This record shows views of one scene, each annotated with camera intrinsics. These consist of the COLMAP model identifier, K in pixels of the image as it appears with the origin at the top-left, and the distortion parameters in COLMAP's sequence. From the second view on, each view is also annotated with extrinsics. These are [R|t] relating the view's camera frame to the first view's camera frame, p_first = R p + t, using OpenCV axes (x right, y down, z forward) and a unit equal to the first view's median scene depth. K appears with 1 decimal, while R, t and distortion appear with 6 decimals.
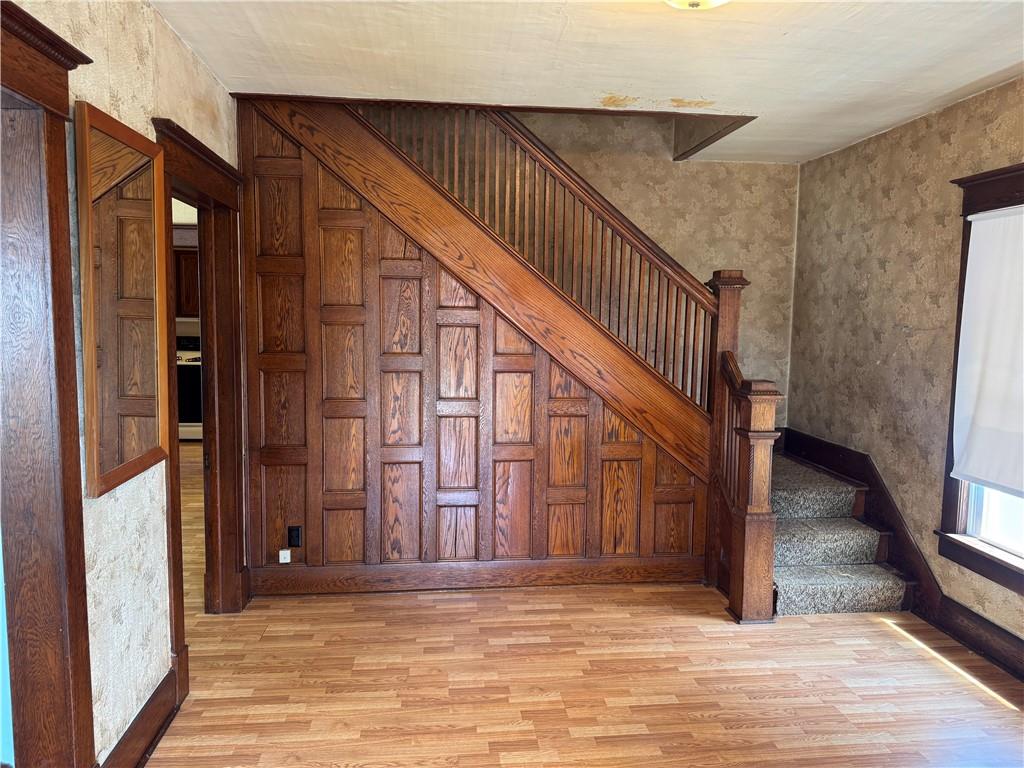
lens RADIAL K [[721.2, 0, 520.0], [0, 721.2, 373.9], [0, 0, 1]] dist [0.098882, -0.109110]
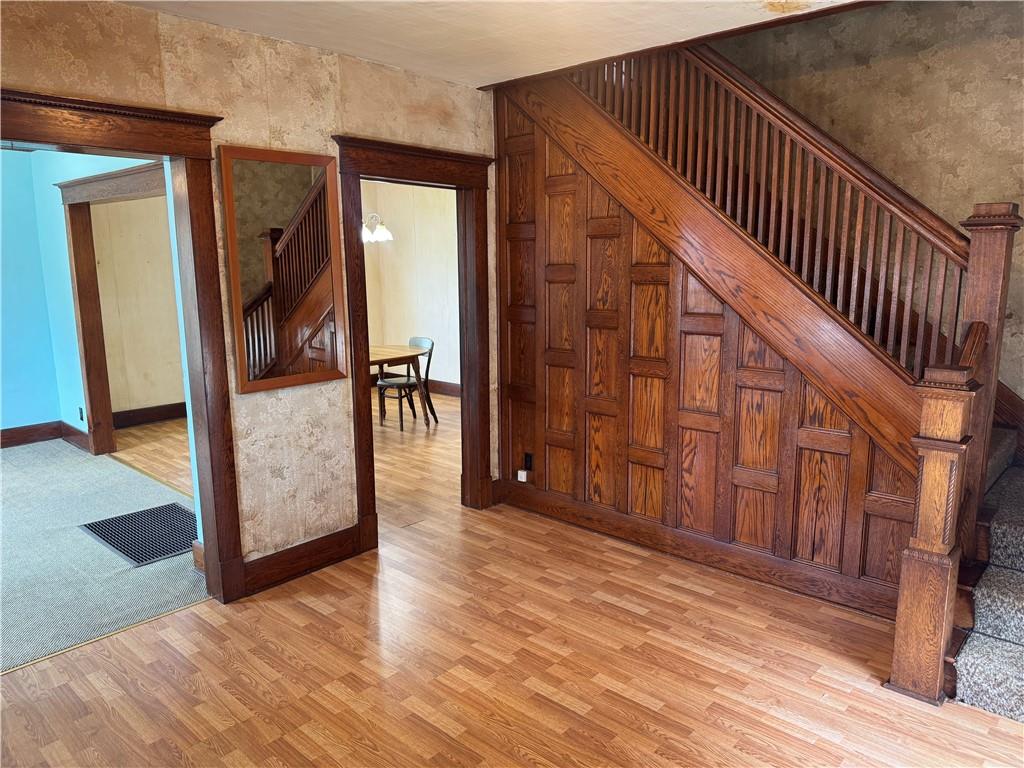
lens RADIAL K [[721.2, 0, 525.9], [0, 721.2, 381.2], [0, 0, 1]] dist [0.098882, -0.109110]
pose [[0.661930, 0.106537, -0.741956, 0.546995], [-0.049520, 0.993901, 0.098535, -0.023554], [0.747928, -0.028482, 0.663169, 0.223294]]
